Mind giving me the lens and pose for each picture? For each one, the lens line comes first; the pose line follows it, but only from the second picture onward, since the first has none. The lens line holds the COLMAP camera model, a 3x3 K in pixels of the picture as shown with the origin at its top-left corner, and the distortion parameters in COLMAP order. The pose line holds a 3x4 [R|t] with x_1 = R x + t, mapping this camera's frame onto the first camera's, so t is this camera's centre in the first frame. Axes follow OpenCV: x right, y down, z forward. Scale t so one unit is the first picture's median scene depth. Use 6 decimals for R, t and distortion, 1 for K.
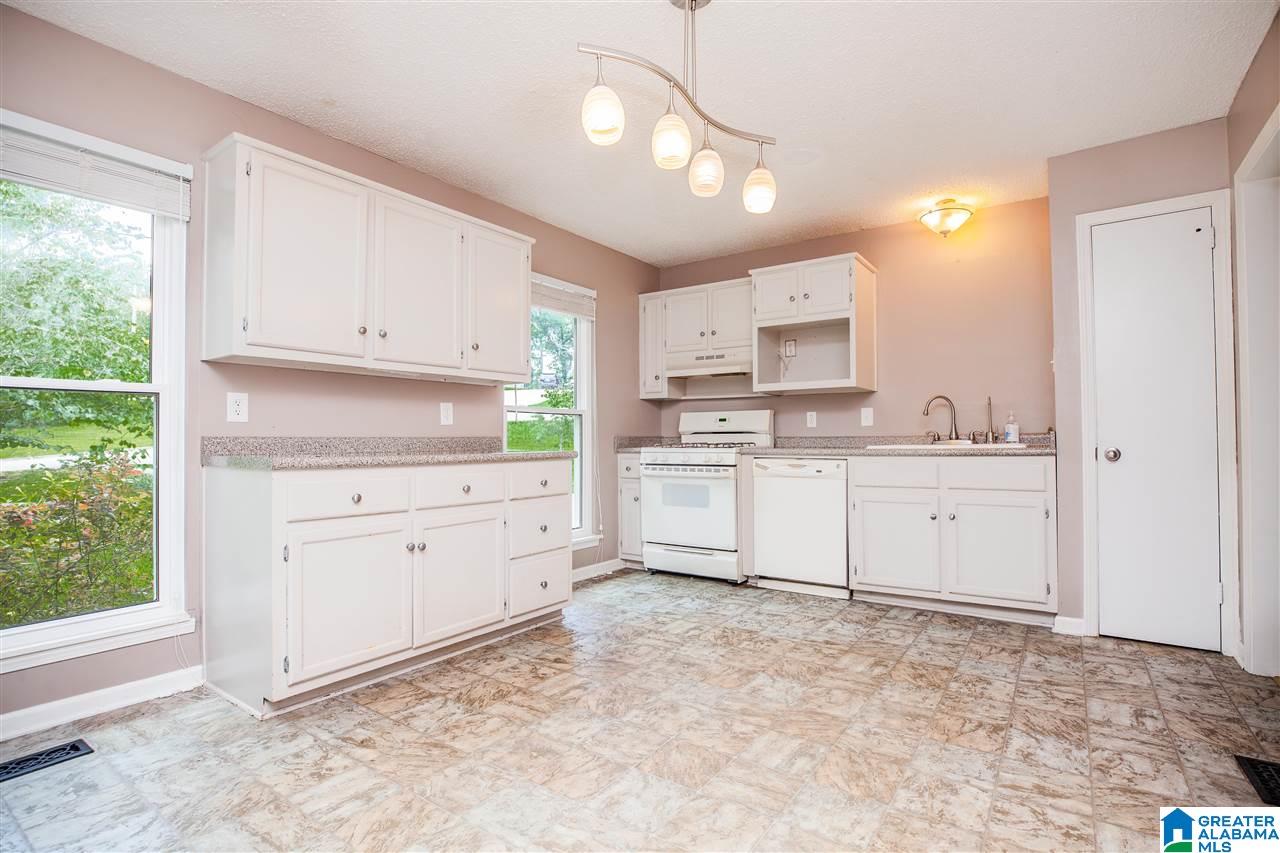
lens RADIAL K [[633.1, 0, 640.0], [0, 633.1, 426.5], [0, 0, 1]] dist [-0.017329, 0.000463]
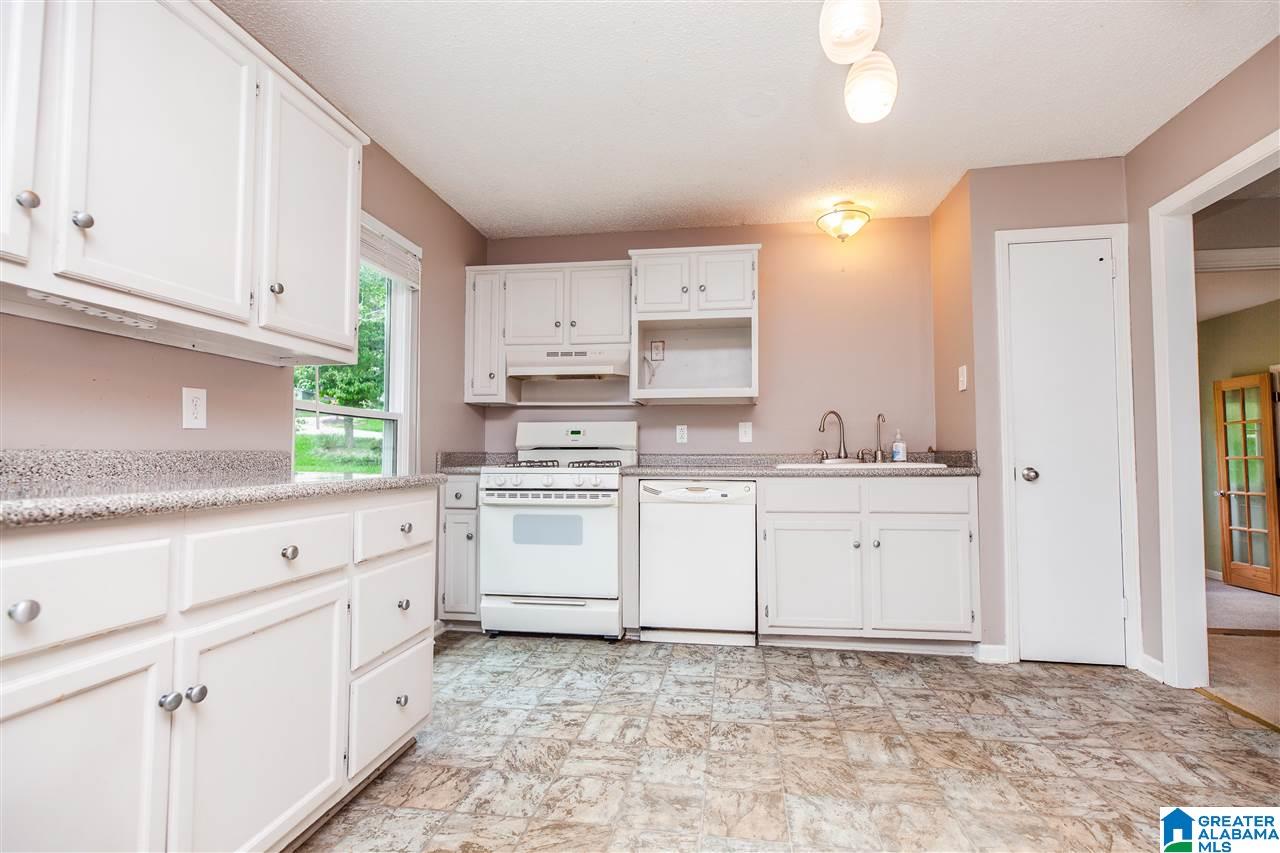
lens RADIAL K [[615.7, 0, 642.2], [0, 615.7, 427.5], [0, 0, 1]] dist [-0.000599, -0.000495]
pose [[0.893368, 0.026838, 0.448524, -0.189036], [-0.015047, 0.999442, -0.029831, 0.007036], [-0.449074, 0.019901, 0.893273, 0.329225]]
